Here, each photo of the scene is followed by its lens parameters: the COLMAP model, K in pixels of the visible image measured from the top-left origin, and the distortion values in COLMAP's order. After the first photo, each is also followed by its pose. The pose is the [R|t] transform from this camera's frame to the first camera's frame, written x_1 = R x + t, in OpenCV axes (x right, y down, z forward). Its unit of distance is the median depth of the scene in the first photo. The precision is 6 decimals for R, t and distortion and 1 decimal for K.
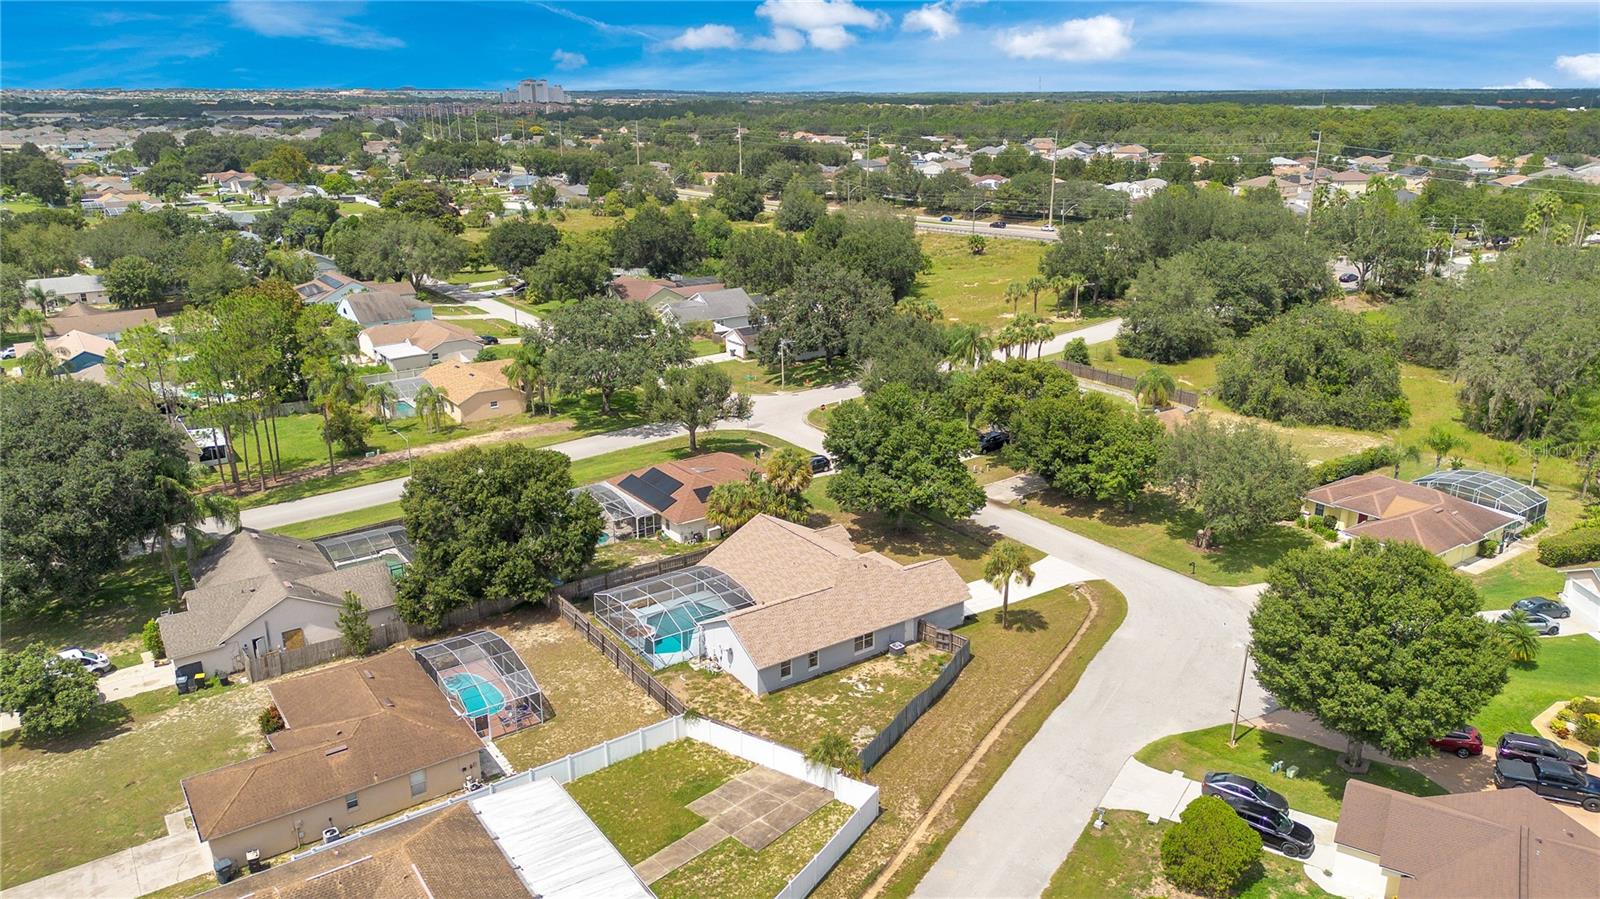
lens RADIAL K [[1144.1, 0, 800.0], [0, 1144.1, 449.5], [0, 0, 1]] dist [0.099424, -0.119963]
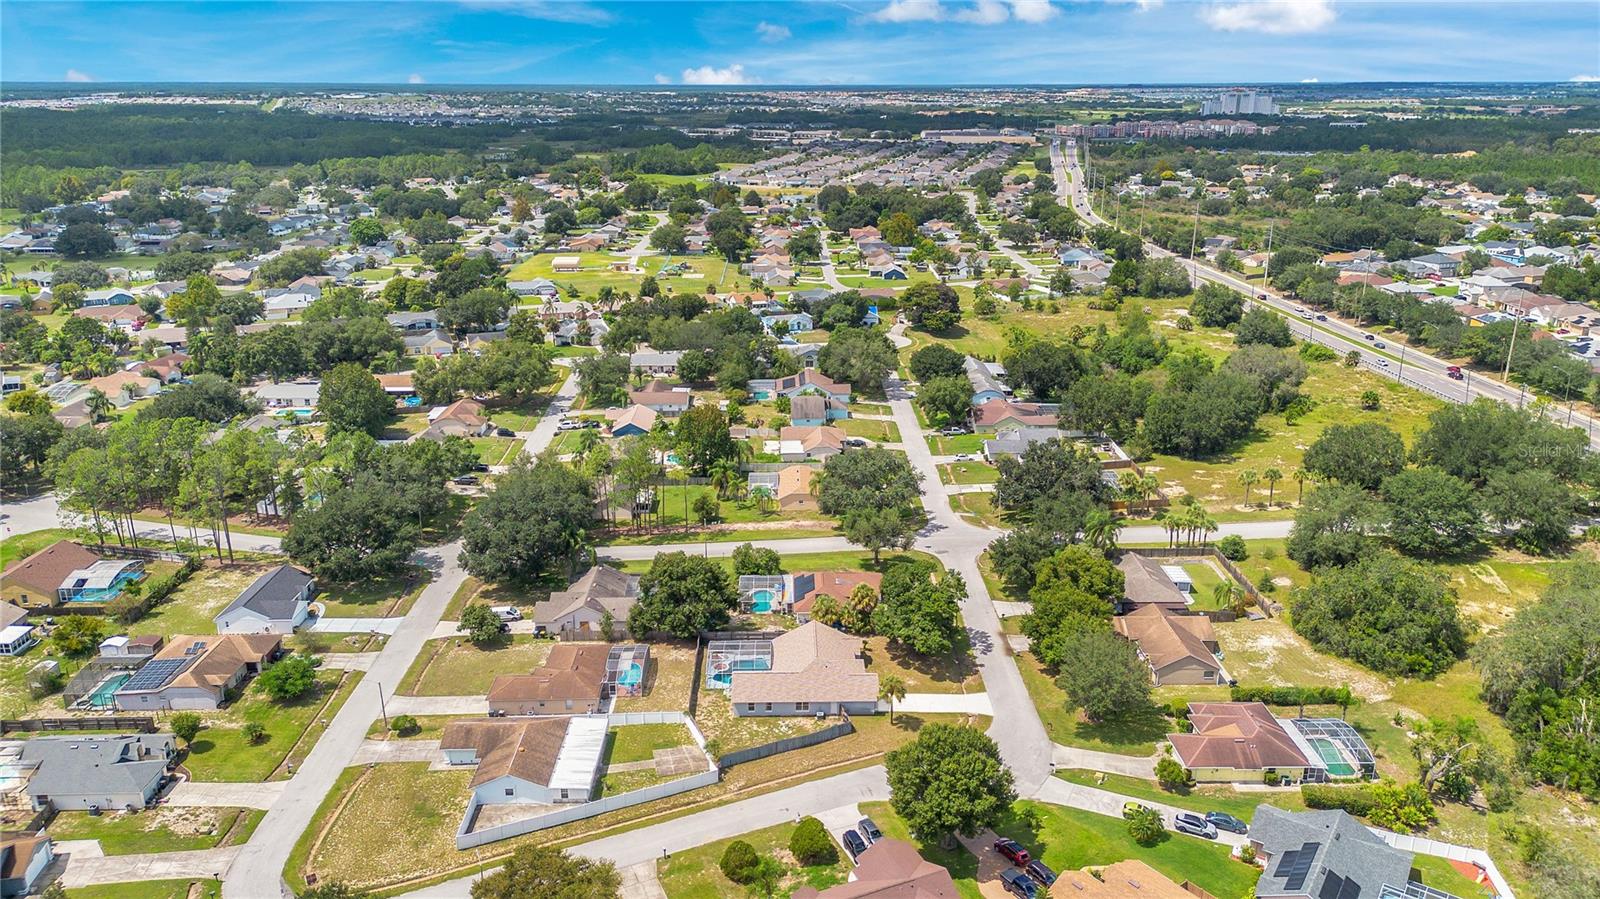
lens RADIAL K [[1144.1, 0, 800.0], [0, 1144.1, 449.5], [0, 0, 1]] dist [0.099424, -0.119963]
pose [[0.827485, 0.173296, -0.534076, 0.960866], [-0.167997, 0.984020, 0.059004, -0.345476], [0.535767, 0.040899, 0.843375, -0.582097]]
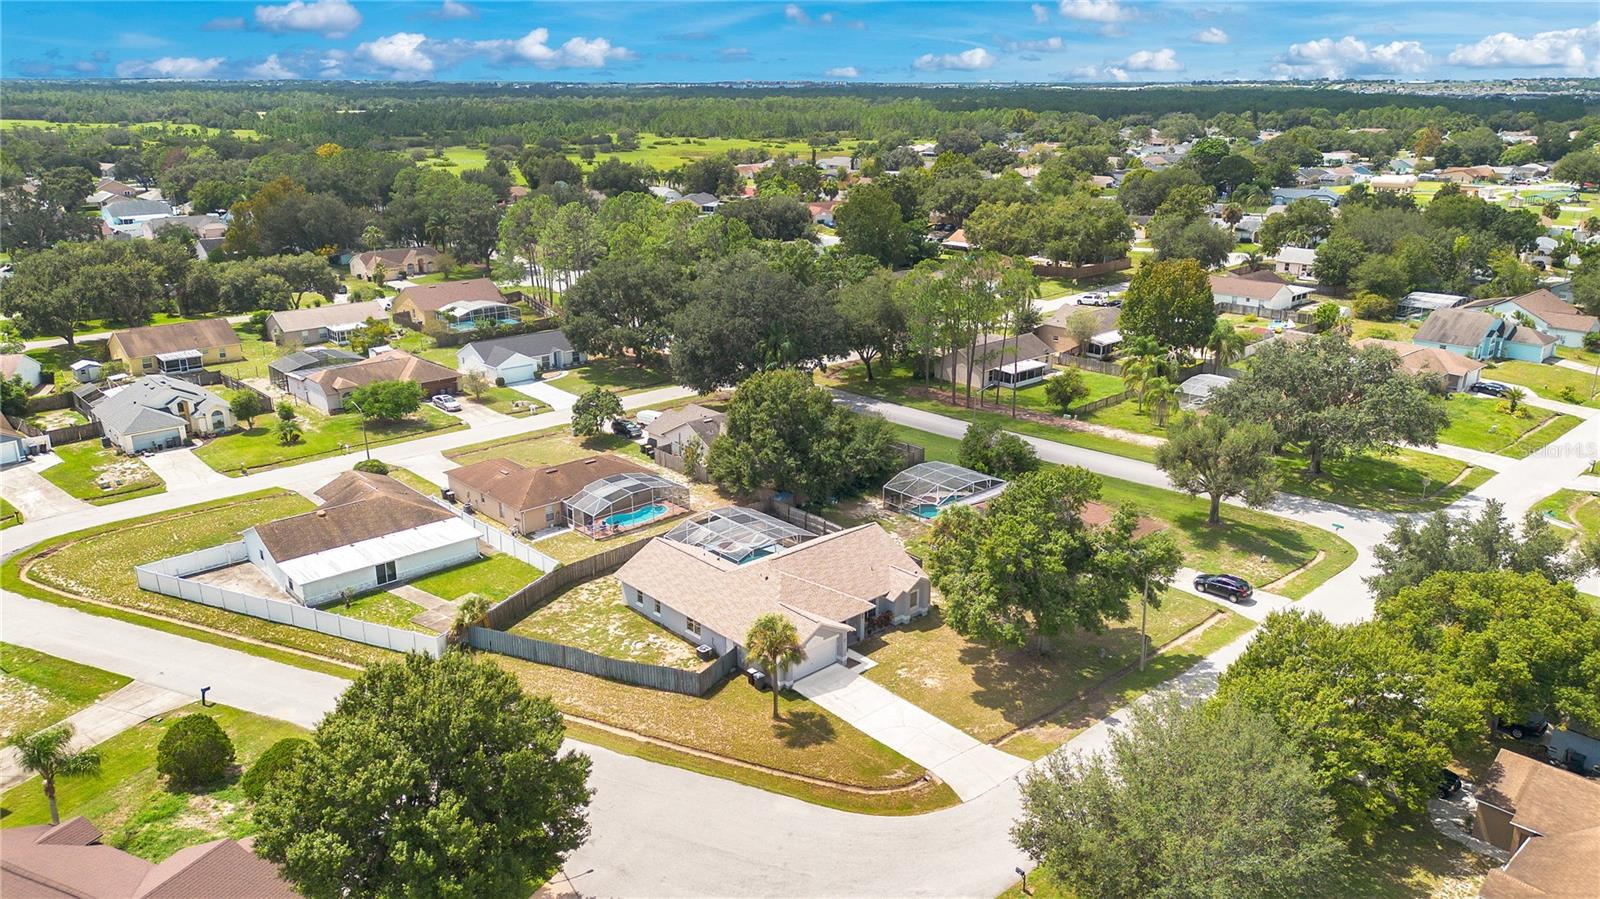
lens RADIAL K [[1144.1, 0, 800.0], [0, 1144.1, 449.5], [0, 0, 1]] dist [0.099424, -0.119963]
pose [[0.118832, 0.305313, -0.944809, 0.974572], [-0.293305, 0.919881, 0.260367, -0.269301], [0.948605, 0.246177, 0.198861, 0.832912]]
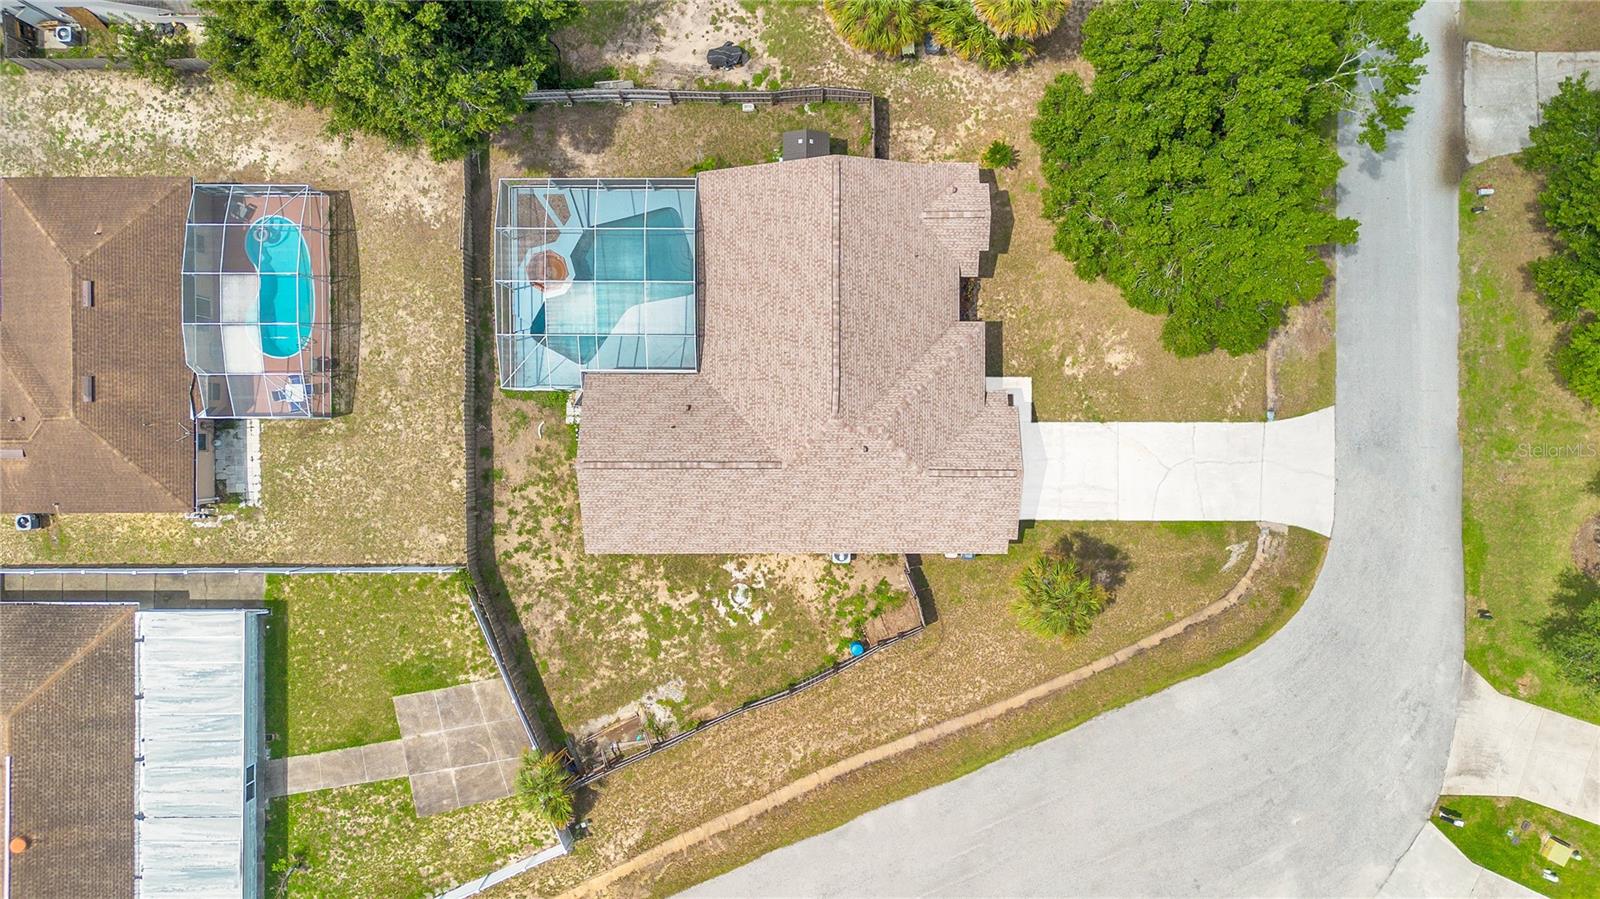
lens RADIAL K [[1144.1, 0, 800.0], [0, 1144.1, 449.5], [0, 0, 1]] dist [0.099424, -0.119963]
pose [[0.819145, 0.573585, 0.000809, 0.030090], [-0.165324, 0.234751, 0.957894, -0.463625], [0.549244, -0.784788, 0.287122, 0.840341]]
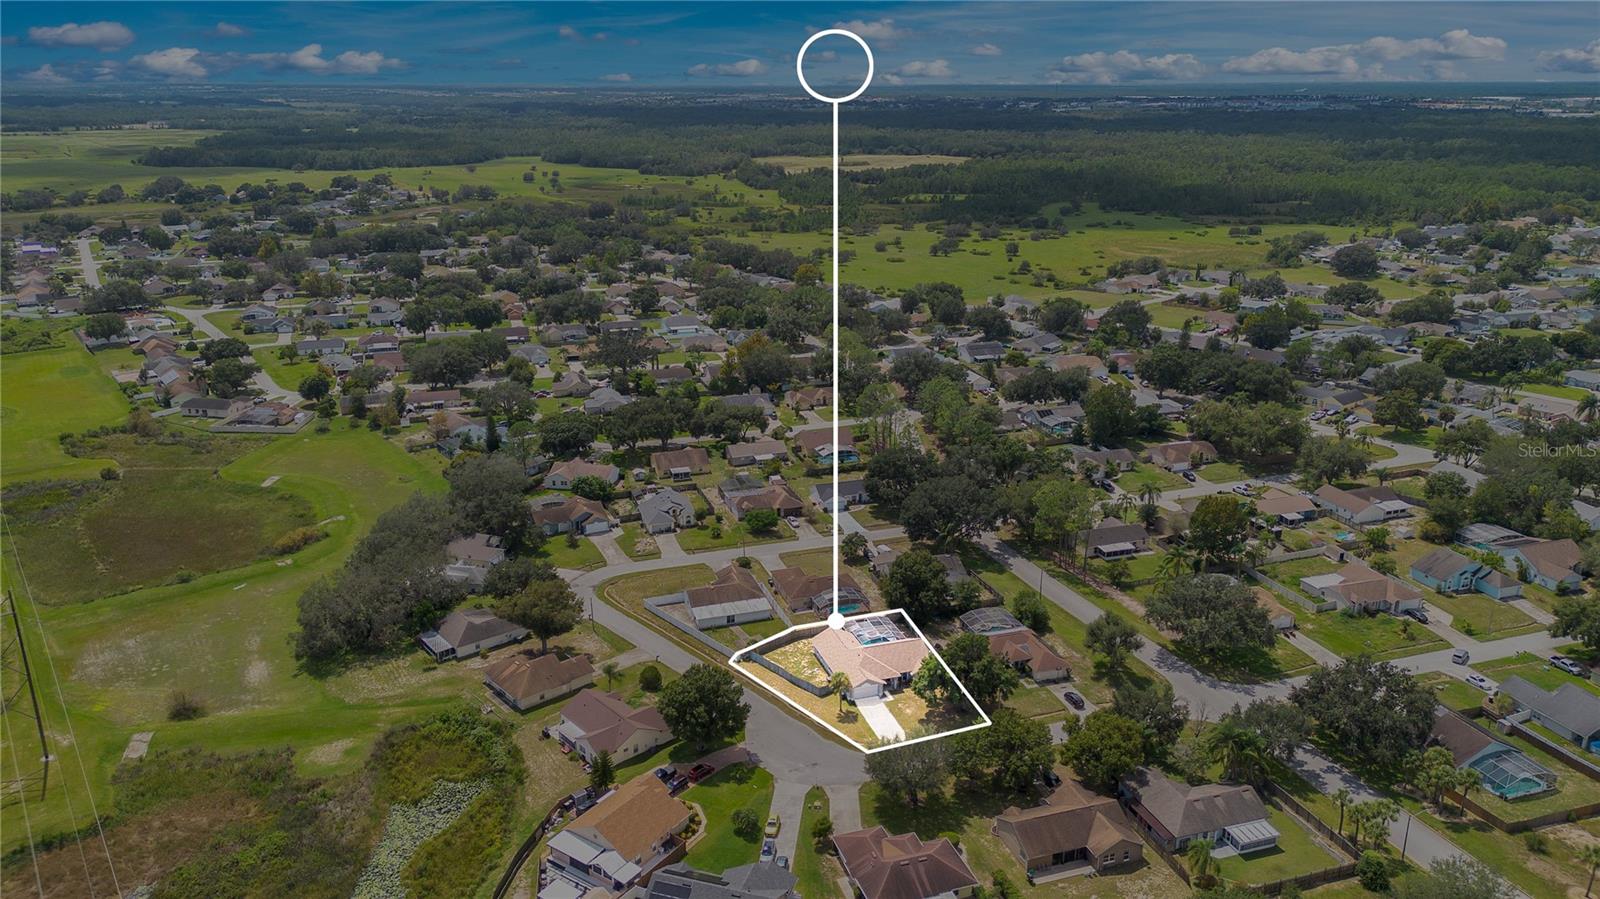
lens RADIAL K [[1144.1, 0, 800.0], [0, 1144.1, 449.5], [0, 0, 1]] dist [0.099424, -0.119963]
pose [[-0.300753, 0.299727, -0.905379, 2.183263], [-0.277804, 0.880630, 0.383816, -1.188060], [0.912345, 0.366952, -0.181586, 1.199897]]
